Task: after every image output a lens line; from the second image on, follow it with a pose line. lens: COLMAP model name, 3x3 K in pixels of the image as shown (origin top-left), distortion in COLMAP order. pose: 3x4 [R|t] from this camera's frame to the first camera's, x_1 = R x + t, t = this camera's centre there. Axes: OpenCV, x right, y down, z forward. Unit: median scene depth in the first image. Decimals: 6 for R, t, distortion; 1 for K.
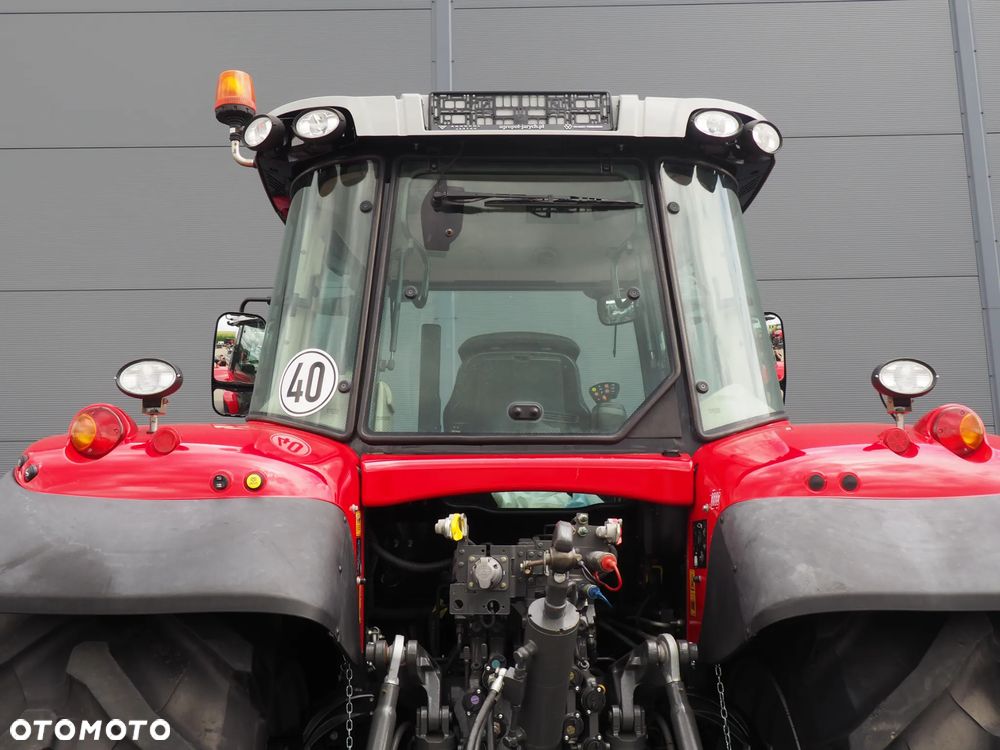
lens RADIAL K [[1208.9, 0, 525.3], [0, 1208.9, 343.7], [0, 0, 1]] dist [-0.017397, 0.085148]
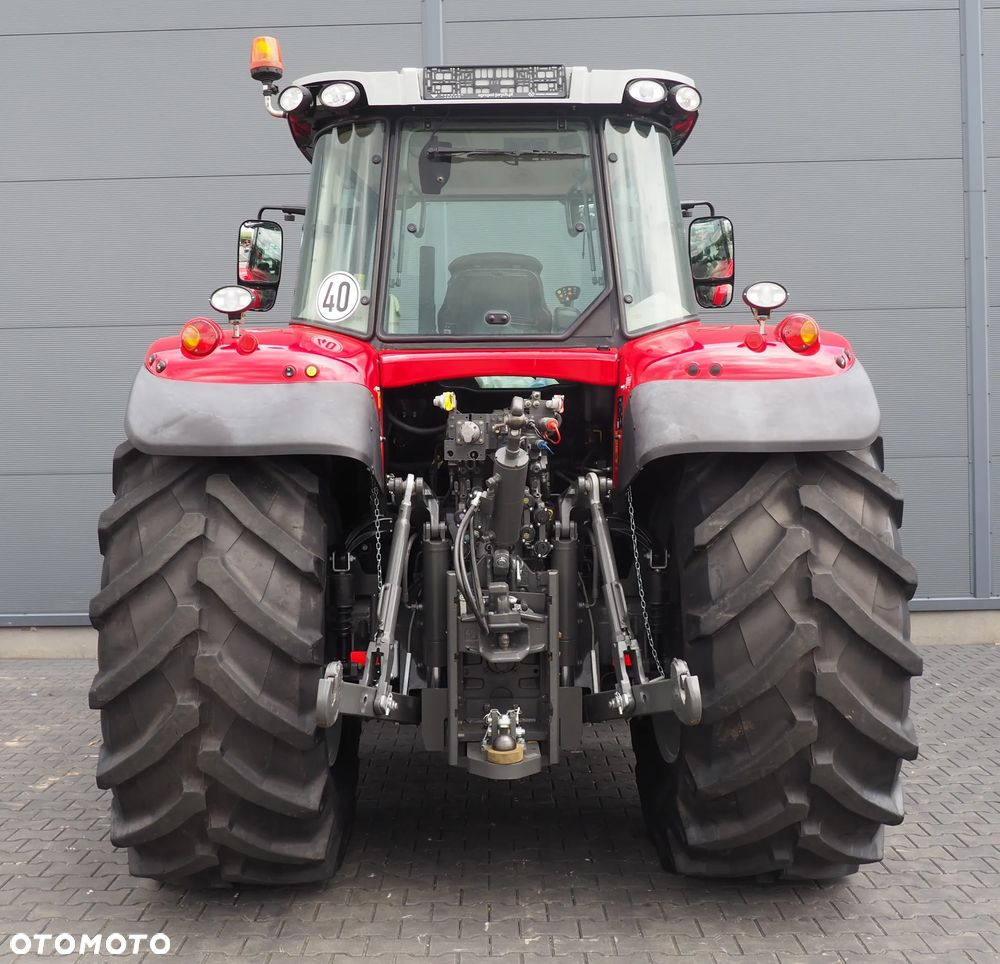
lens RADIAL K [[1589.8, 0, 430.4], [0, 1589.8, 483.2], [0, 0, 1]] dist [0.015775, -0.072247]
pose [[0.997478, -0.001025, -0.070976, 0.054004], [0.014821, 0.980864, 0.194131, -0.116945], [0.069418, -0.194693, 0.978405, -0.844401]]
